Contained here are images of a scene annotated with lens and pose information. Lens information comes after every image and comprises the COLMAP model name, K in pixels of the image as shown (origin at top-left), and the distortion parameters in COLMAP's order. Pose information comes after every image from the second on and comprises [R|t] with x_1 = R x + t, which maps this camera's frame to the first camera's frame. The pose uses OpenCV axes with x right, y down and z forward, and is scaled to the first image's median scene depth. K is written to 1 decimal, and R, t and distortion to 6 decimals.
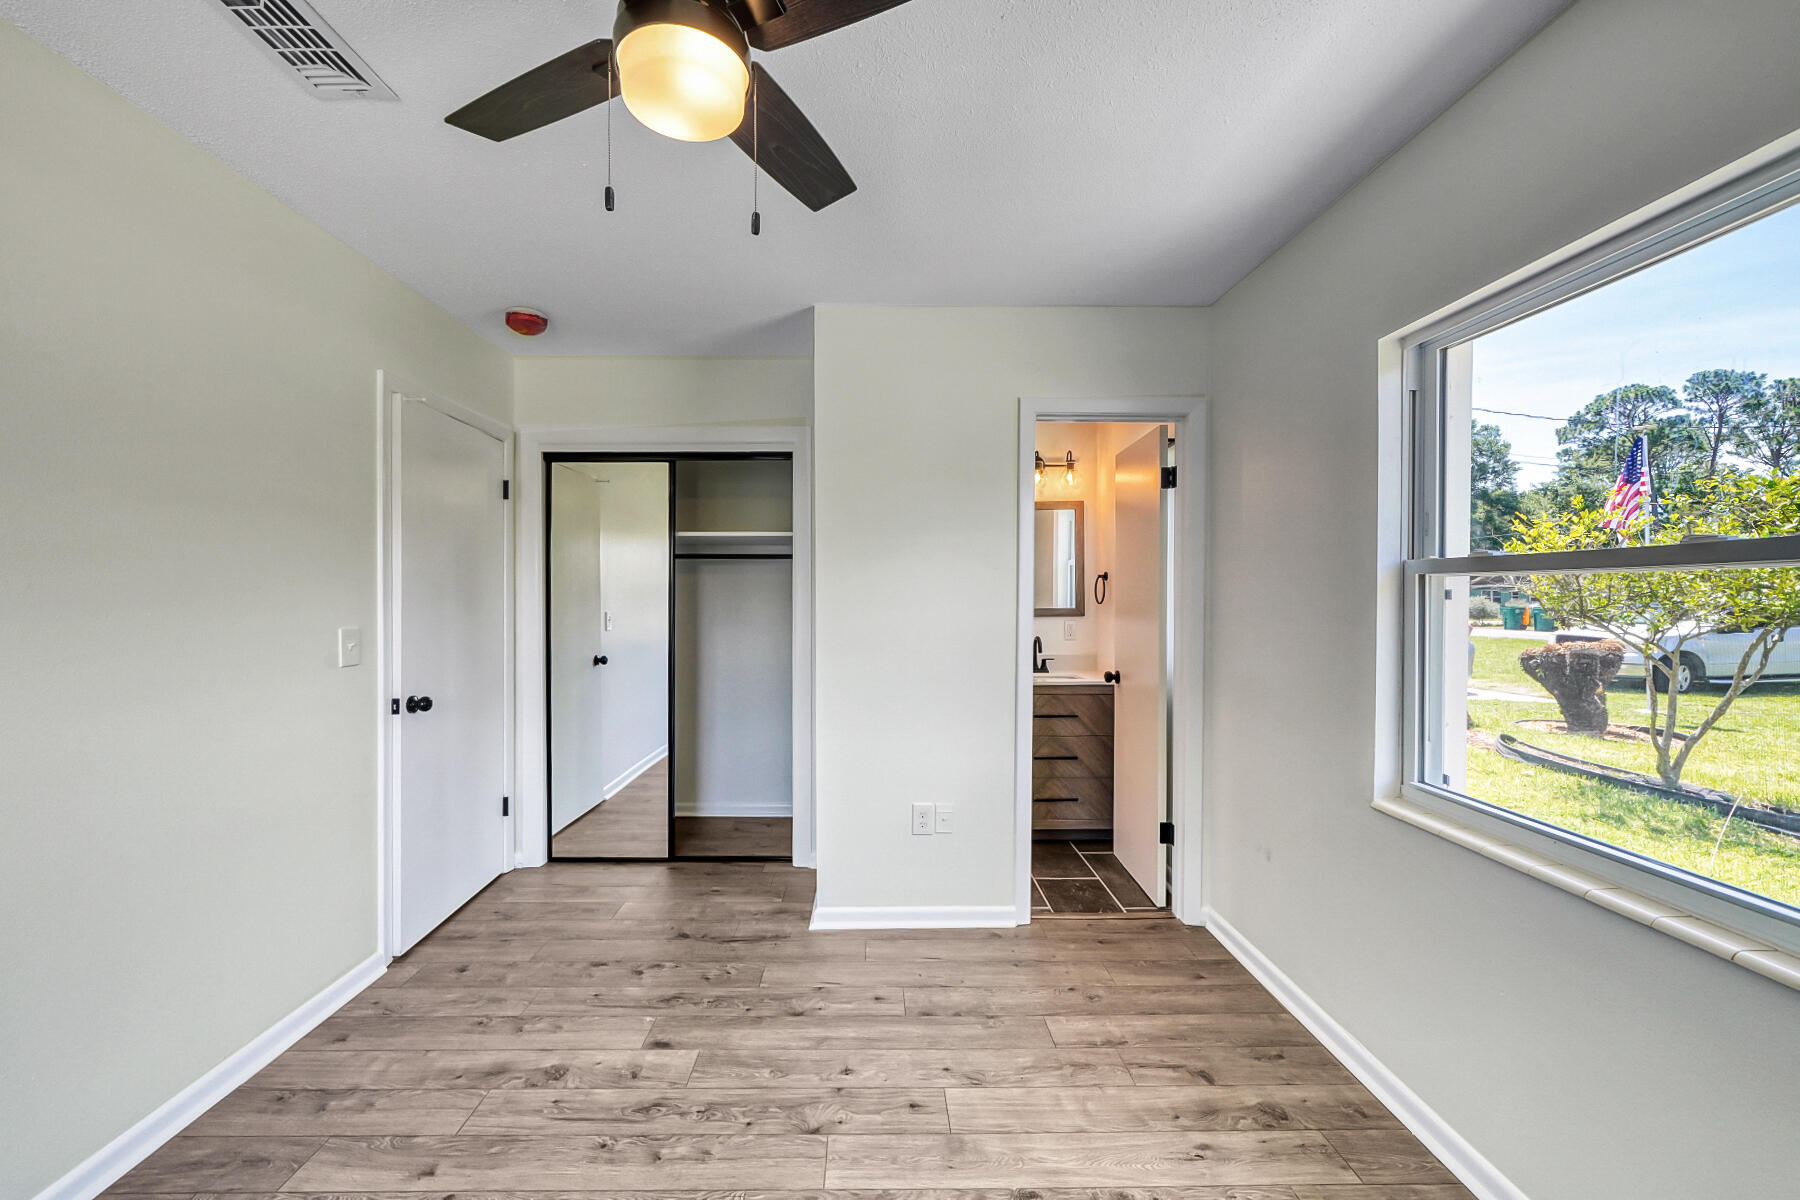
lens RADIAL K [[664.2, 0, 842.5], [0, 664.2, 596.4], [0, 0, 1]] dist [-0.000578, -0.000087]
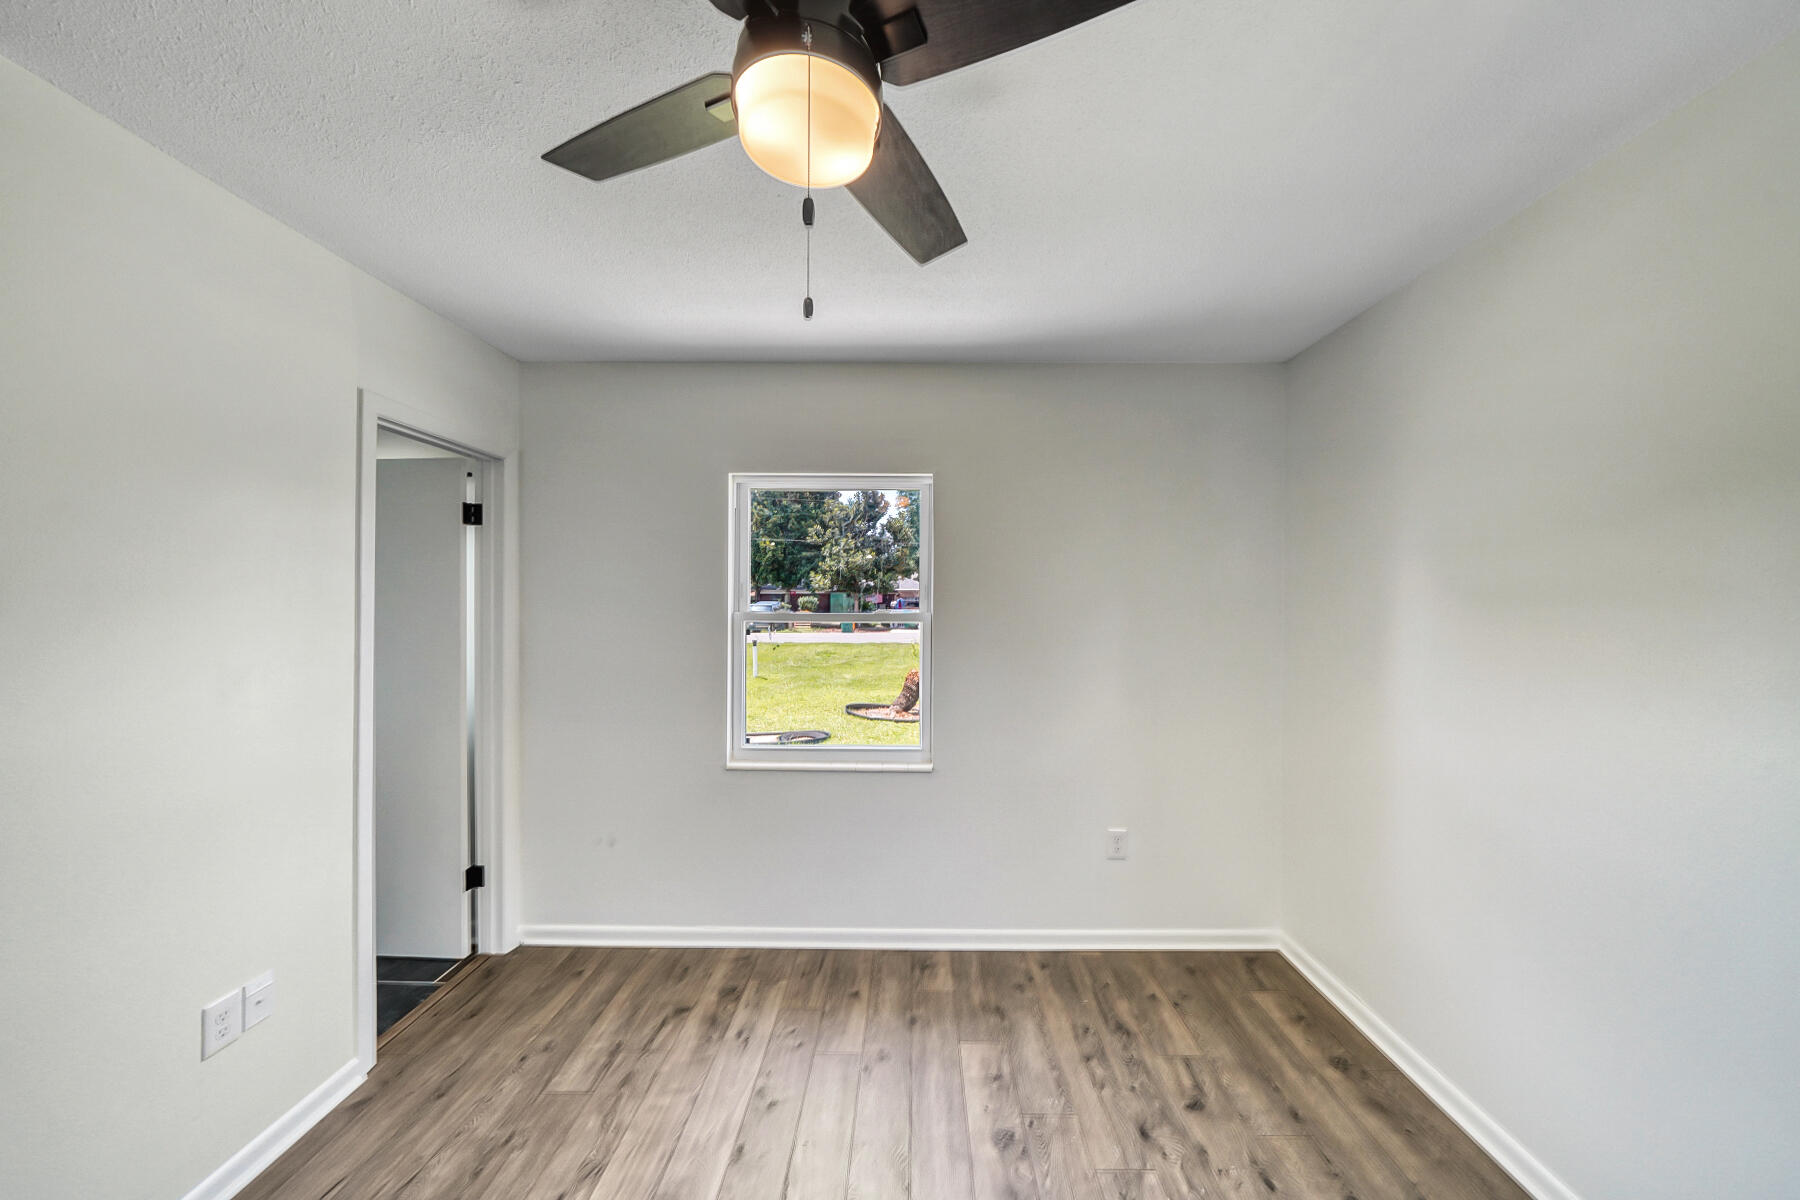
lens RADIAL K [[631.8, 0, 920.1], [0, 631.8, 603.4], [0, 0, 1]] dist [-0.002897, -0.000069]
pose [[-0.000982, -0.000472, 0.999999, -0.651530], [0.003153, 0.999995, 0.000475, -0.067184], [-0.999995, 0.003154, -0.000981, 0.508294]]
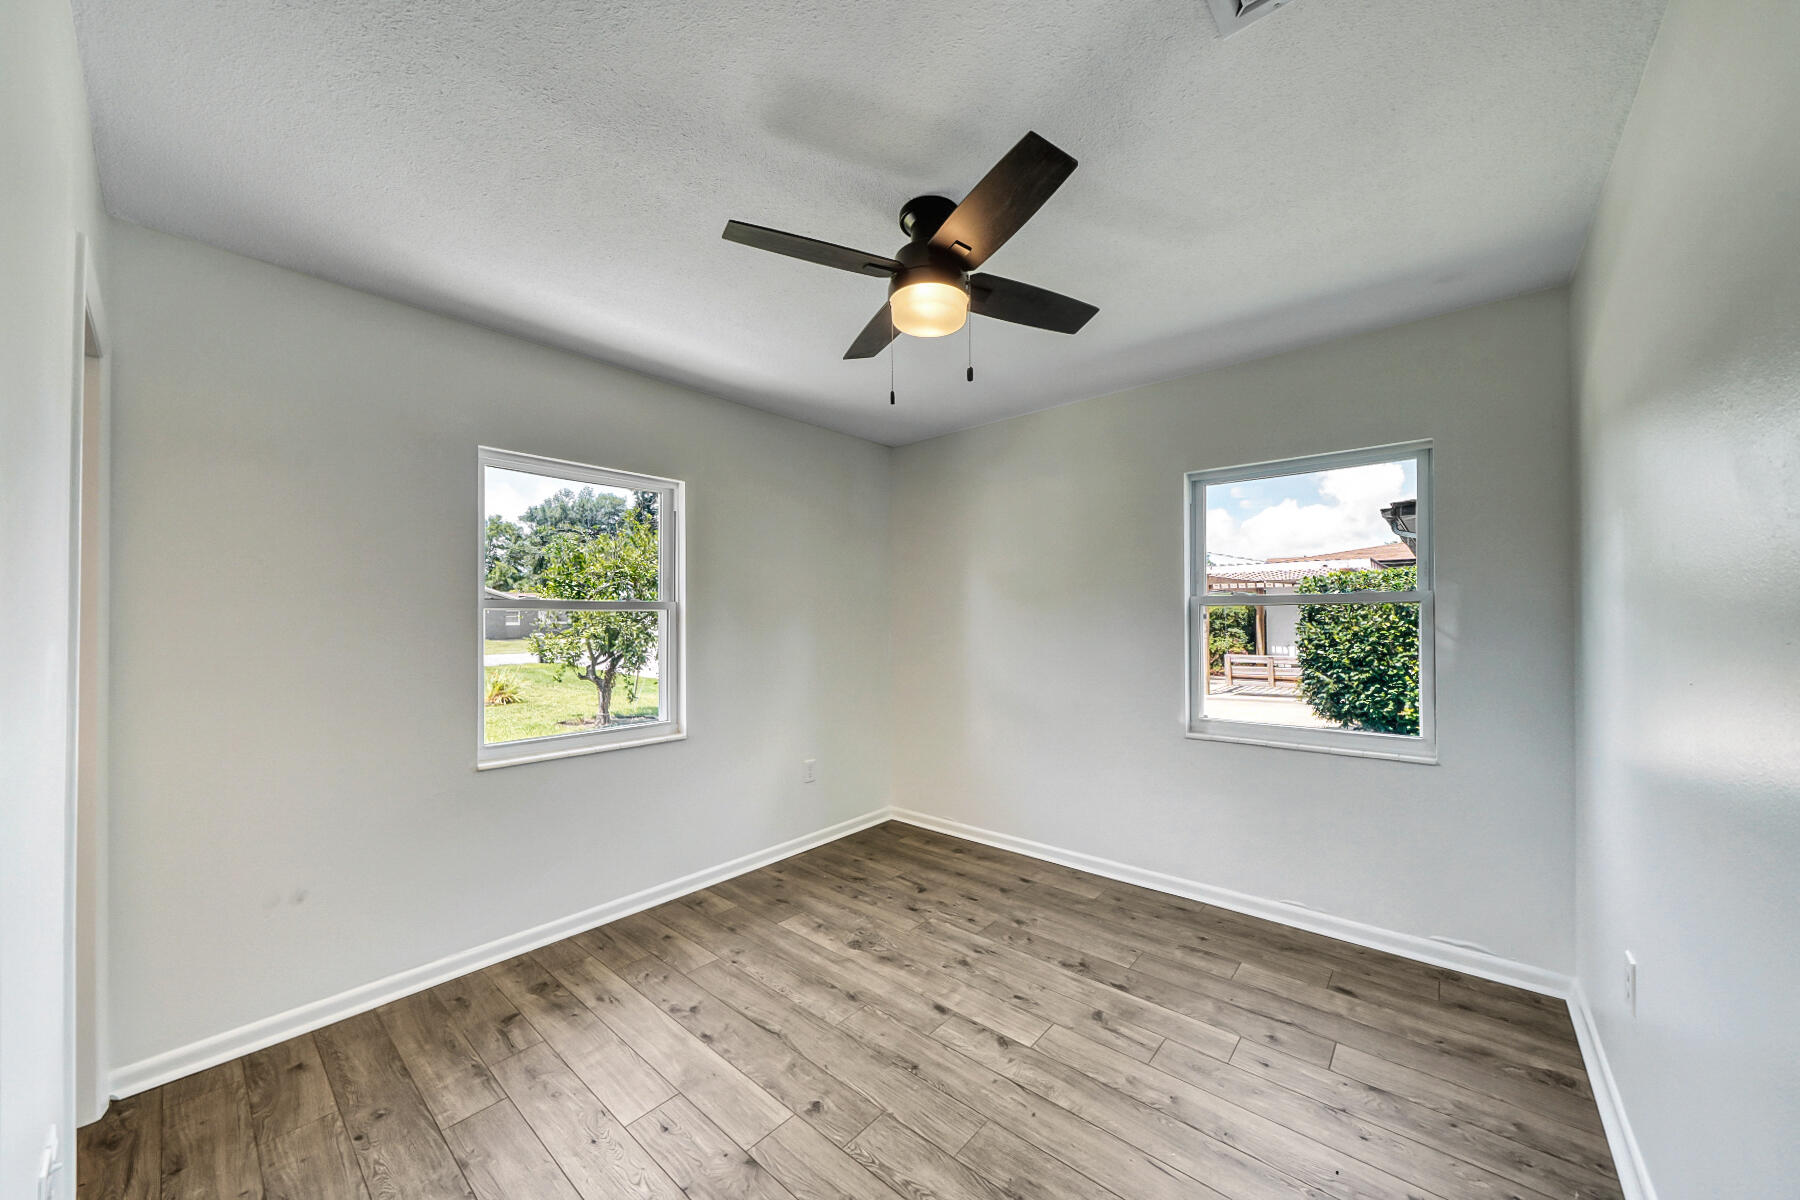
lens RADIAL K [[639.0, 0, 873.5], [0, 639.0, 606.8], [0, 0, 1]] dist [0.000254, 0.000162]
pose [[-0.741740, 0.017555, 0.670458, -0.711776], [0.009839, 0.999835, -0.015294, -0.006457], [-0.670615, -0.004748, -0.741790, 1.357918]]
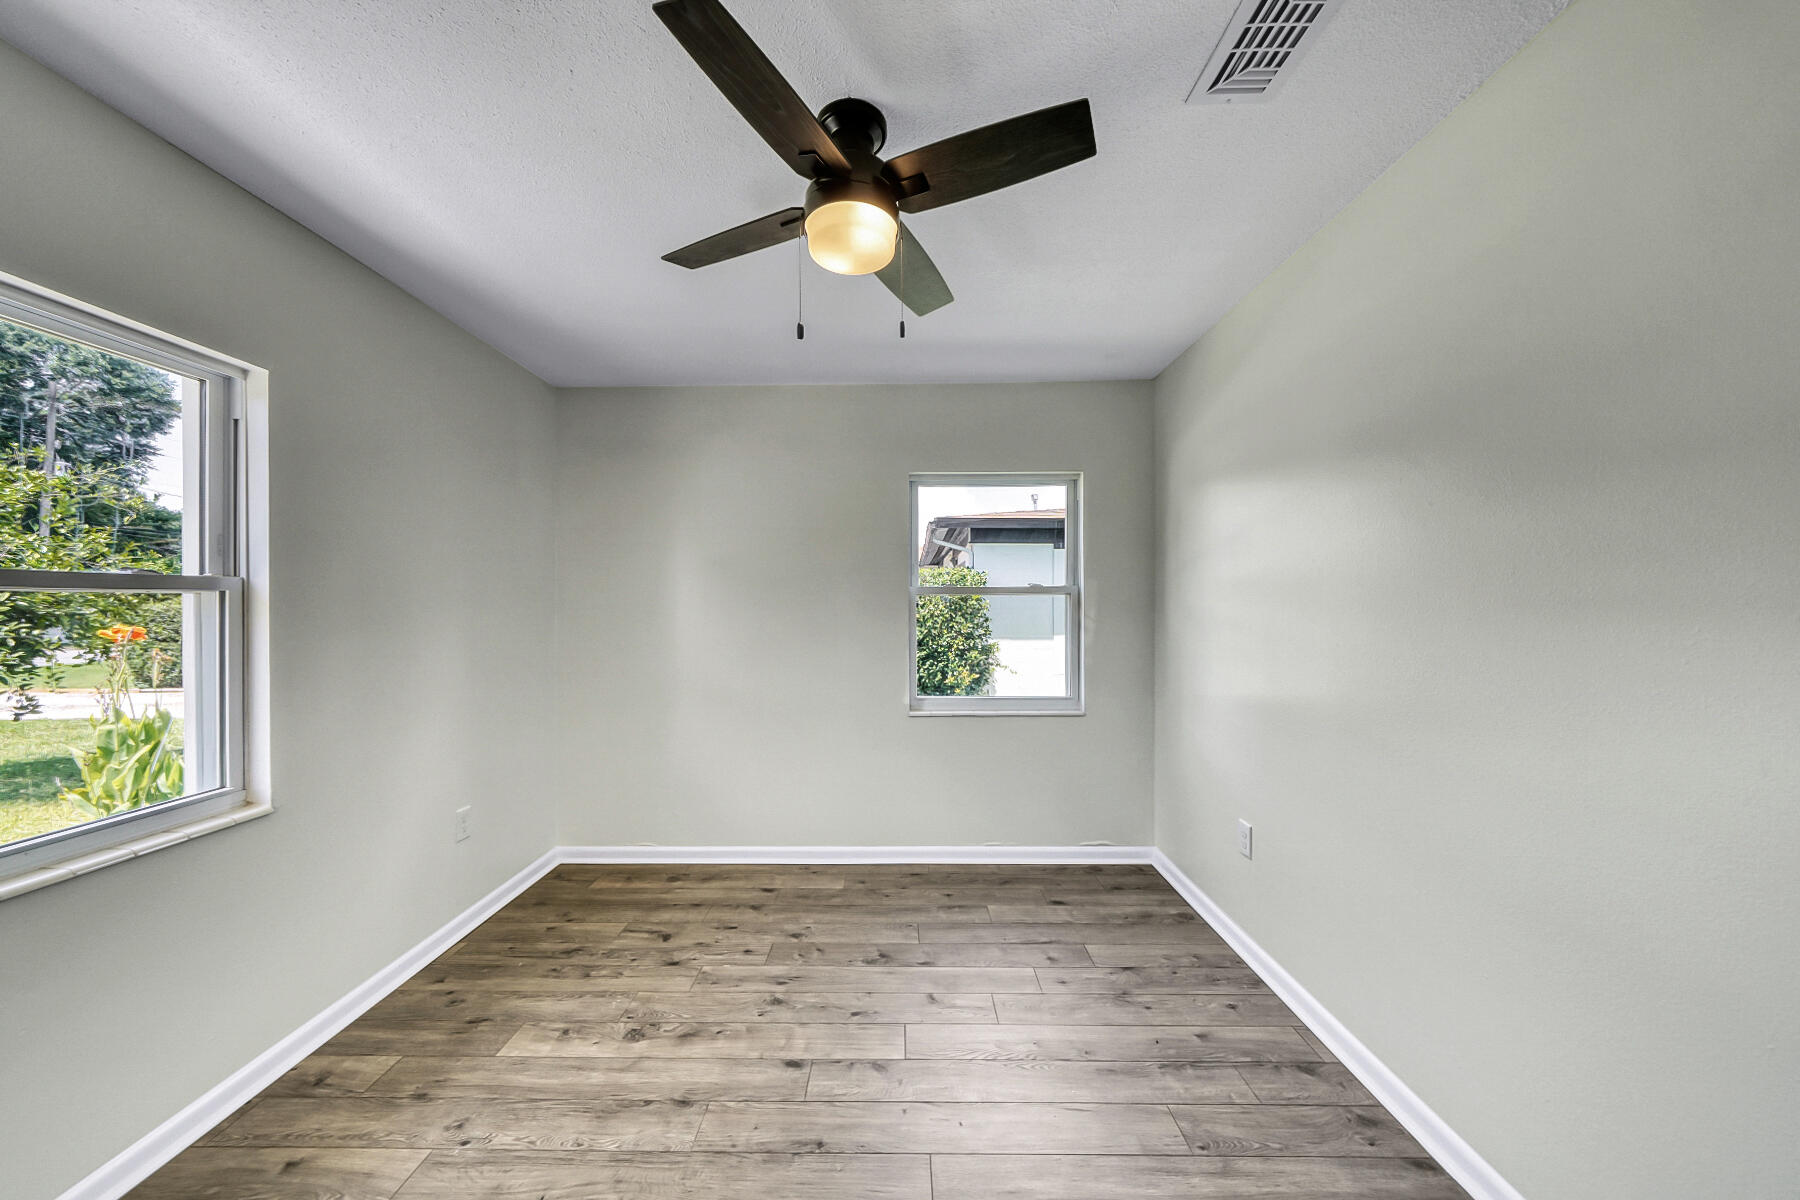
lens RADIAL K [[650.0, 0, 871.8], [0, 650.0, 603.3], [0, 0, 1]] dist [-0.000333, 0.000089]
pose [[-0.999748, 0.006019, 0.021648, -0.182052], [0.006048, 0.999981, 0.001263, -0.007376], [-0.021640, 0.001393, -0.999765, 1.412782]]
